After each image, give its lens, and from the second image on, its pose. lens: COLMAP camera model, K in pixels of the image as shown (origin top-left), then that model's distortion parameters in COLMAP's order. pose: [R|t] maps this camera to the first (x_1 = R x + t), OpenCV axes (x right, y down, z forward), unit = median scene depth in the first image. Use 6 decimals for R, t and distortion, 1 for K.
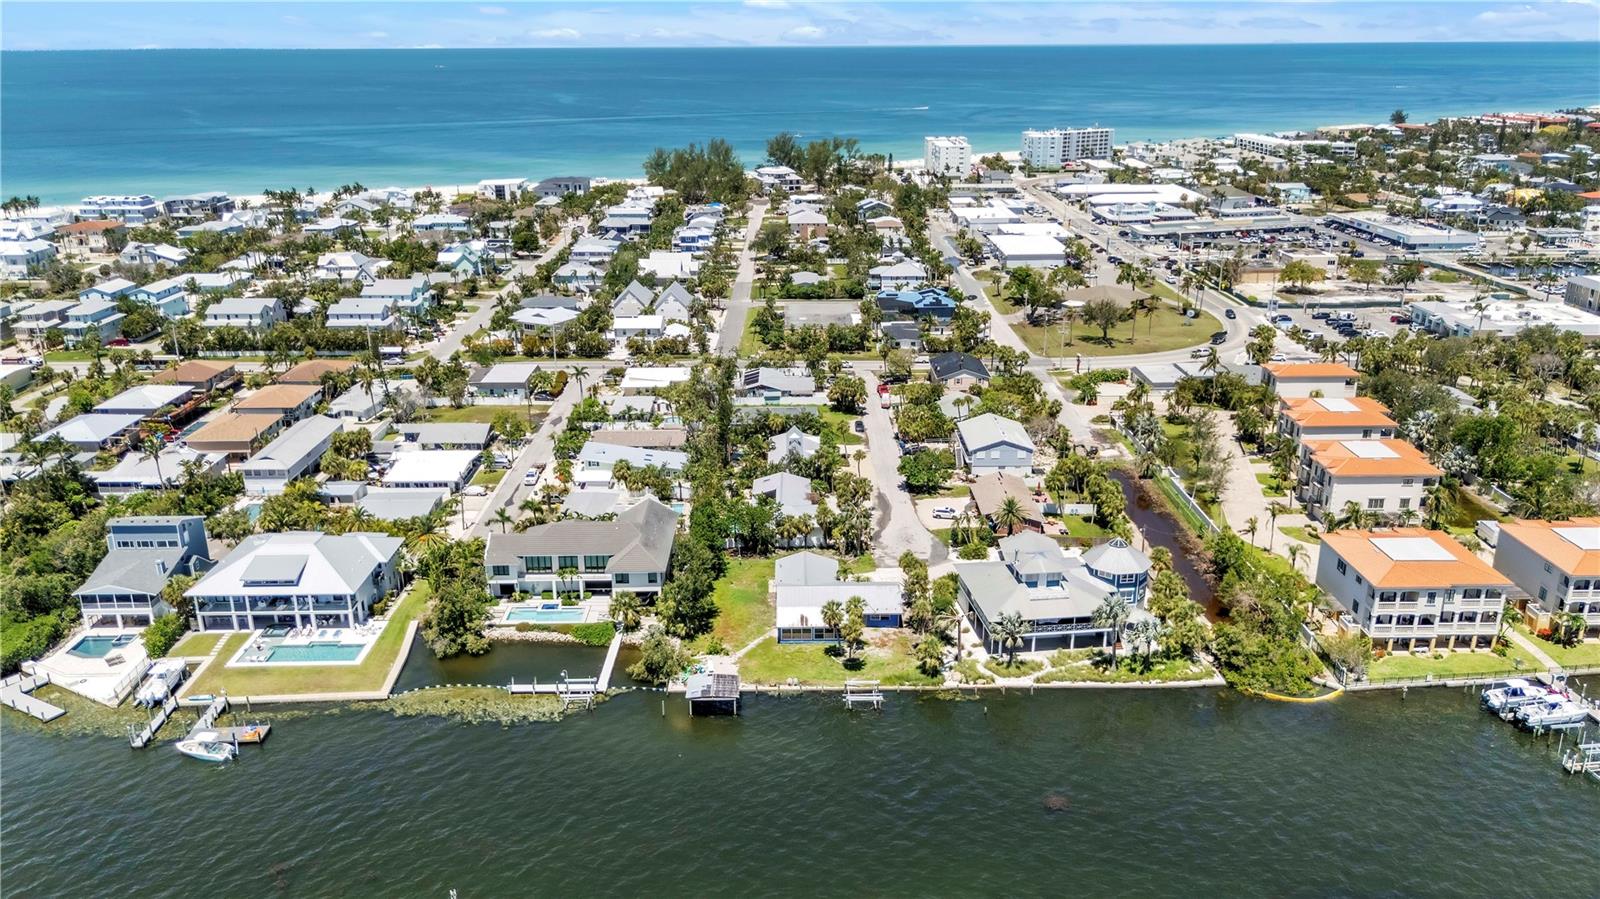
lens RADIAL K [[1191.2, 0, 800.0], [0, 1191.2, 449.5], [0, 0, 1]] dist [0.092356, 0.000754]
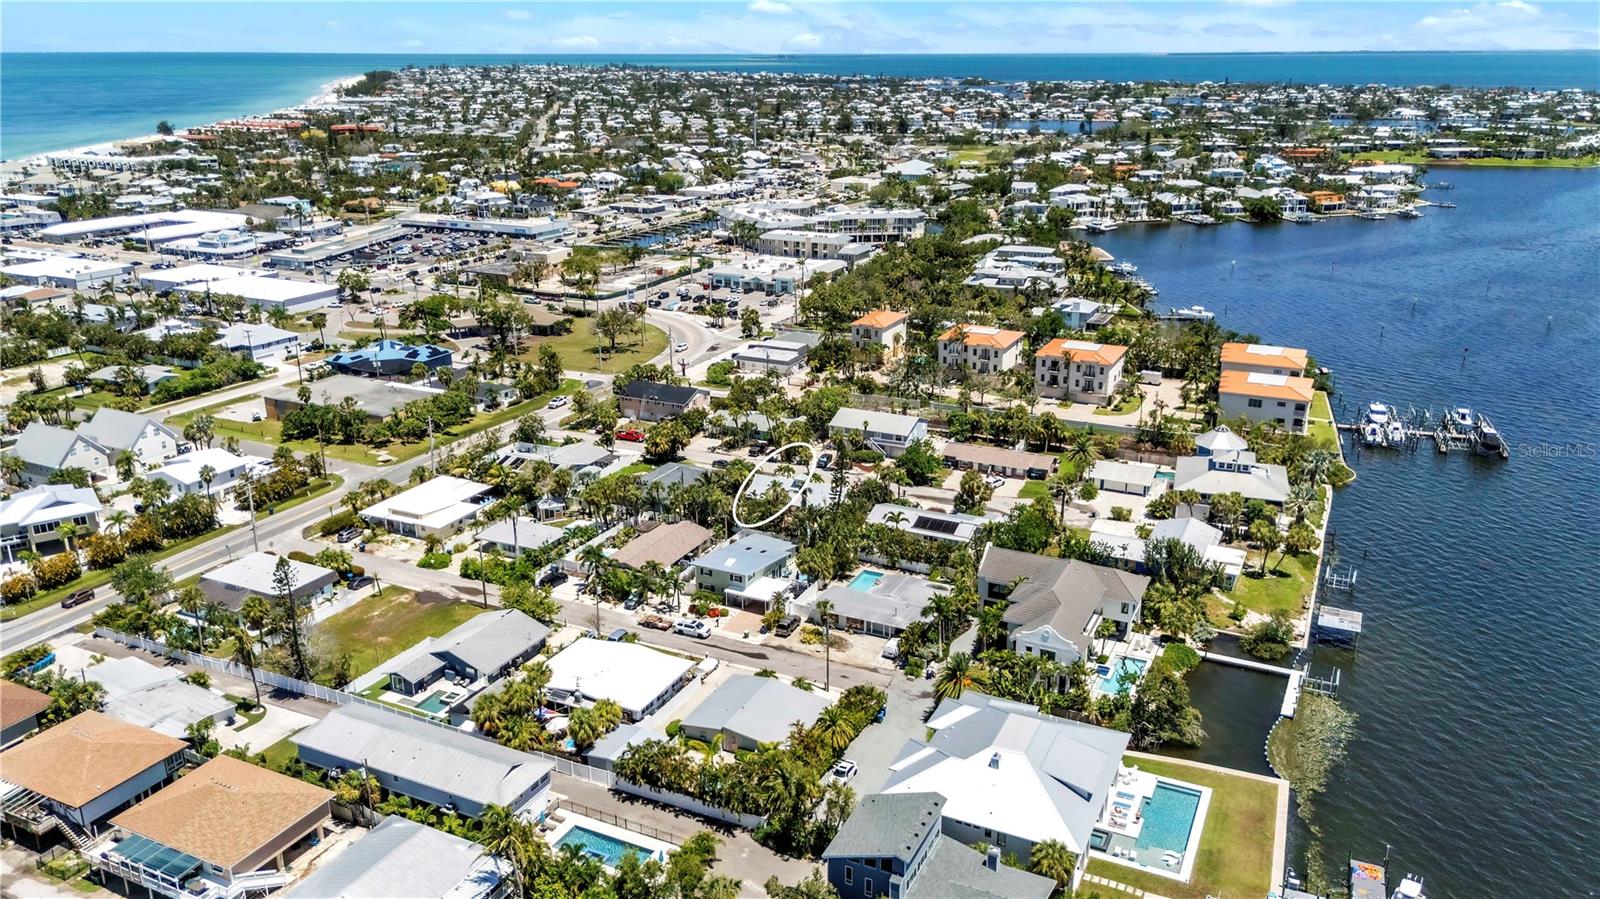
lens RADIAL K [[1191.2, 0, 800.0], [0, 1191.2, 449.5], [0, 0, 1]] dist [0.092356, 0.000754]
pose [[0.453999, -0.290285, 0.842389, -0.826664], [0.296004, 0.940881, 0.164697, -0.194424], [-0.840397, 0.174578, 0.513084, 0.558470]]
